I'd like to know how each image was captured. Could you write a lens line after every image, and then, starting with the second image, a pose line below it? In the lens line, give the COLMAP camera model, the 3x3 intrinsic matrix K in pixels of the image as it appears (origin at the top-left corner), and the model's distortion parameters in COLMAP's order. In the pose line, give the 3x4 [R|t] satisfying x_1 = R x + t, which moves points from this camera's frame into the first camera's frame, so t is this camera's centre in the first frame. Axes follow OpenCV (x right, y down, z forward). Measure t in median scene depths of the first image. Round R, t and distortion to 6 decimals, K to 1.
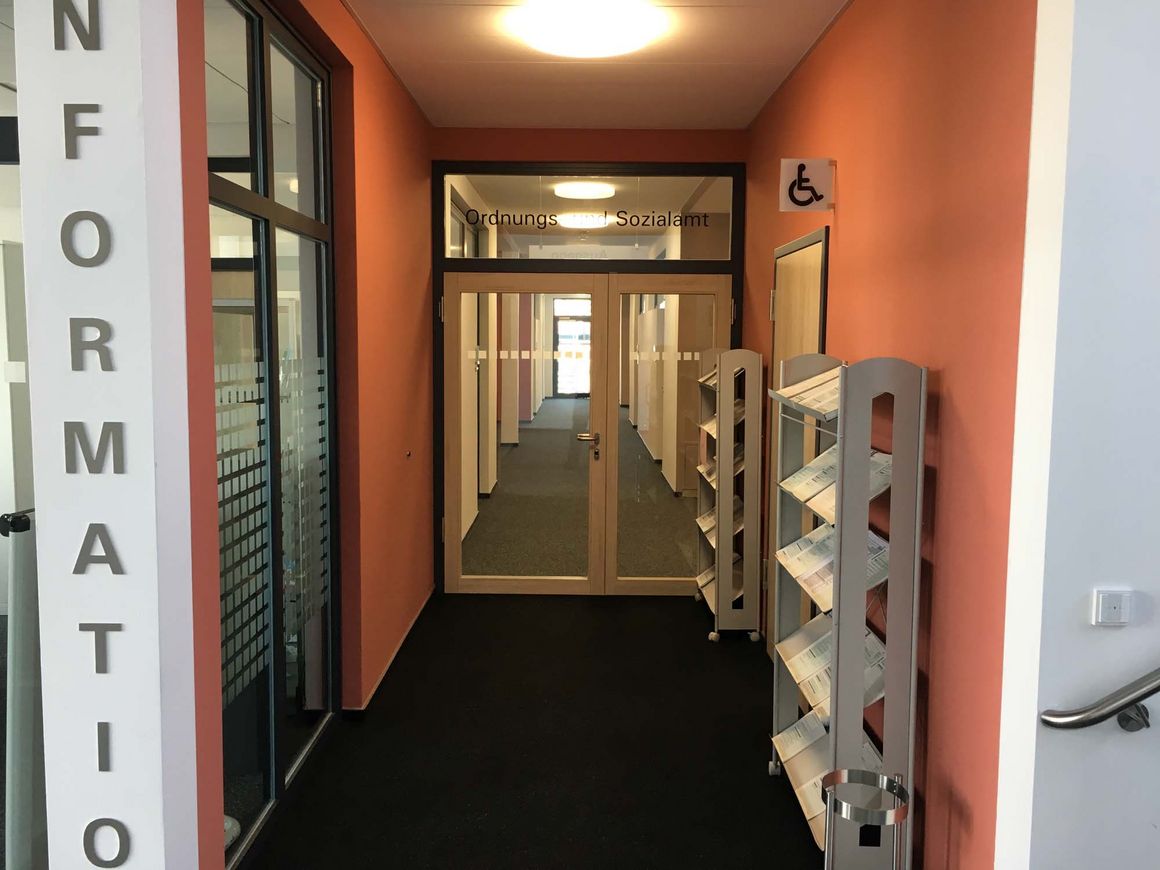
lens RADIAL K [[983.3, 0, 580.6], [0, 983.3, 433.5], [0, 0, 1]] dist [0.000491, 0.000981]
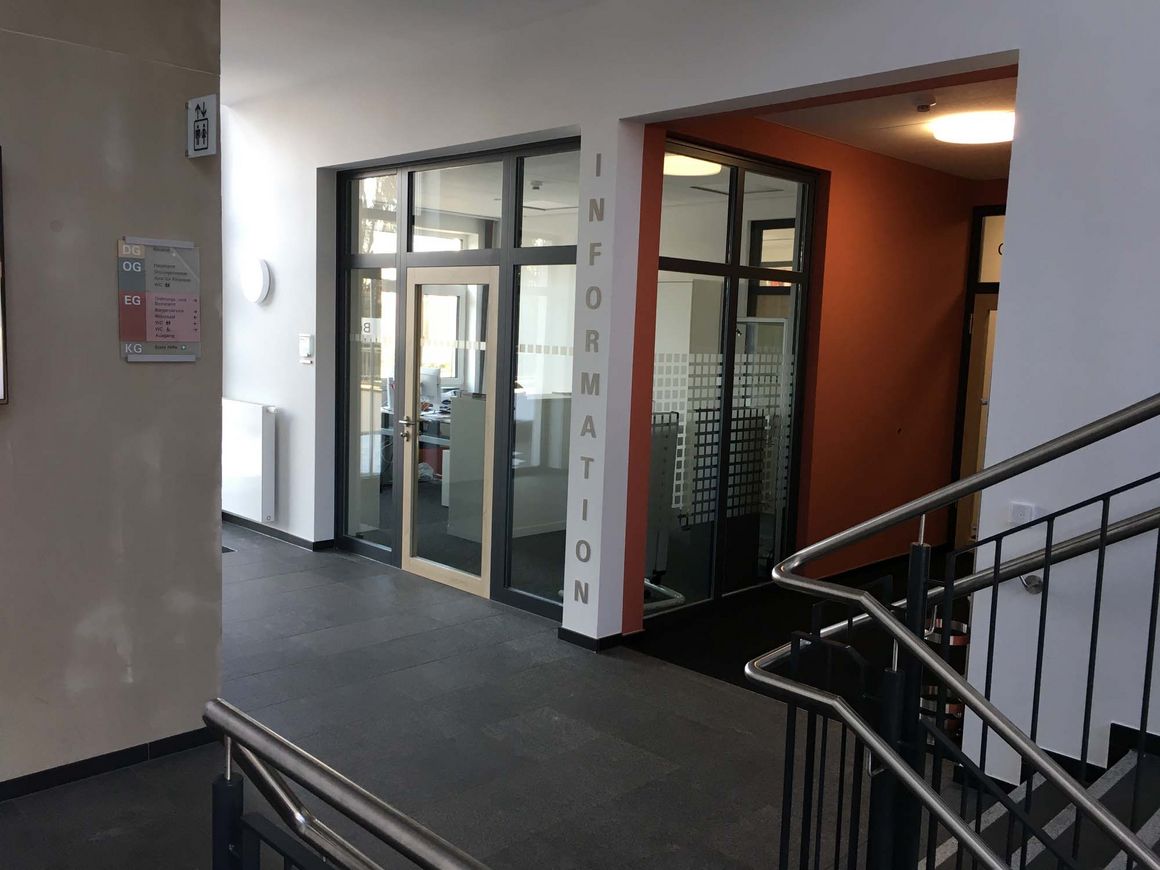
lens RADIAL K [[983.3, 0, 579.2], [0, 983.3, 433.8], [0, 0, 1]] dist [0.000491, 0.000981]
pose [[0.706430, 0.092181, -0.701754, 1.179774], [-0.095457, 0.994833, 0.034586, 0.055190], [0.701316, 0.042555, 0.711579, -0.723791]]
